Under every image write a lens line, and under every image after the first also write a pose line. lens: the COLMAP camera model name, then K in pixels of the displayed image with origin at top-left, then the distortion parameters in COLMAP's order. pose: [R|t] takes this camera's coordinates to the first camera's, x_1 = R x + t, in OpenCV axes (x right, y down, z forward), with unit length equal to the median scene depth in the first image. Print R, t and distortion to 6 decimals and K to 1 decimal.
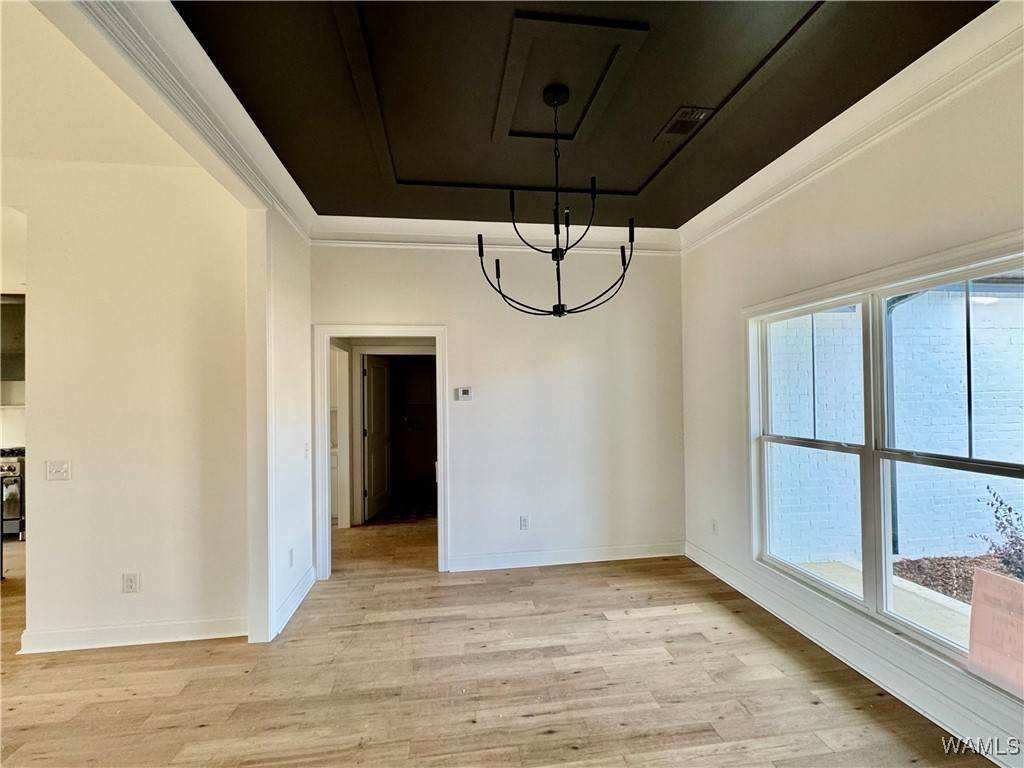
lens RADIAL K [[469.4, 0, 512.0], [0, 469.4, 384.0], [0, 0, 1]] dist [-0.000983, -0.000573]
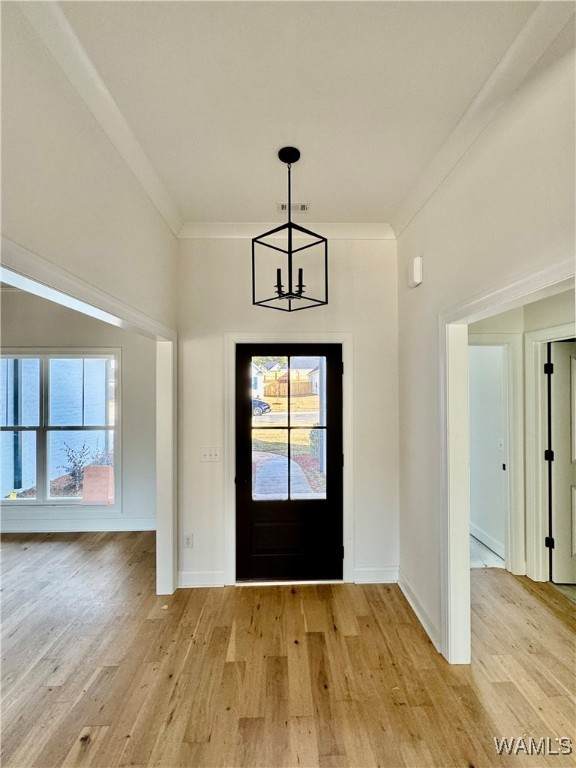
lens RADIAL K [[352.0, 0, 288.0], [0, 352.0, 384.0], [0, 0, 1]] dist [-0.000983, -0.000573]
pose [[0.121683, 0.022544, 0.992313, -0.553613], [-0.008052, 0.999732, -0.021725, -0.028180], [-0.992536, -0.005347, 0.121832, -0.253761]]
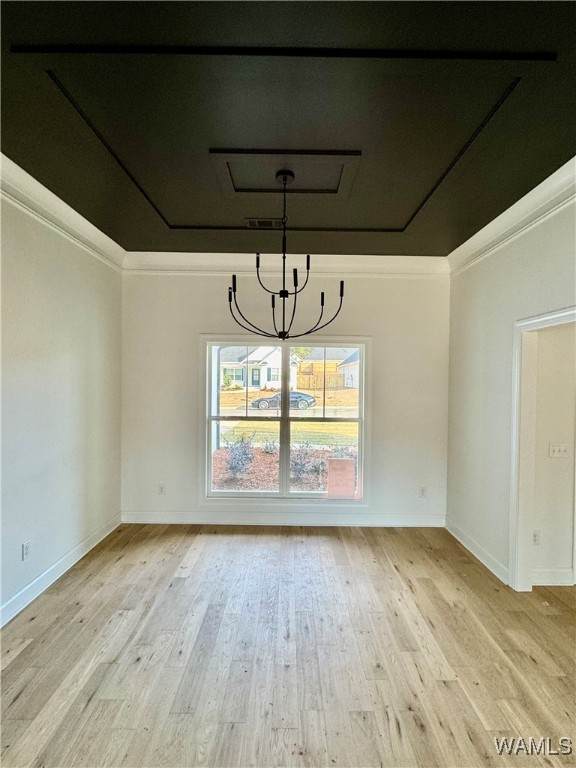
lens RADIAL K [[370.8, 0, 288.0], [0, 370.8, 384.0], [0, 0, 1]] dist [-0.028778, 0.000035]
pose [[0.146701, 0.004214, 0.989172, -0.675247], [-0.029946, 0.999552, 0.000183, -0.011314], [-0.988728, -0.029648, 0.146761, 0.585523]]
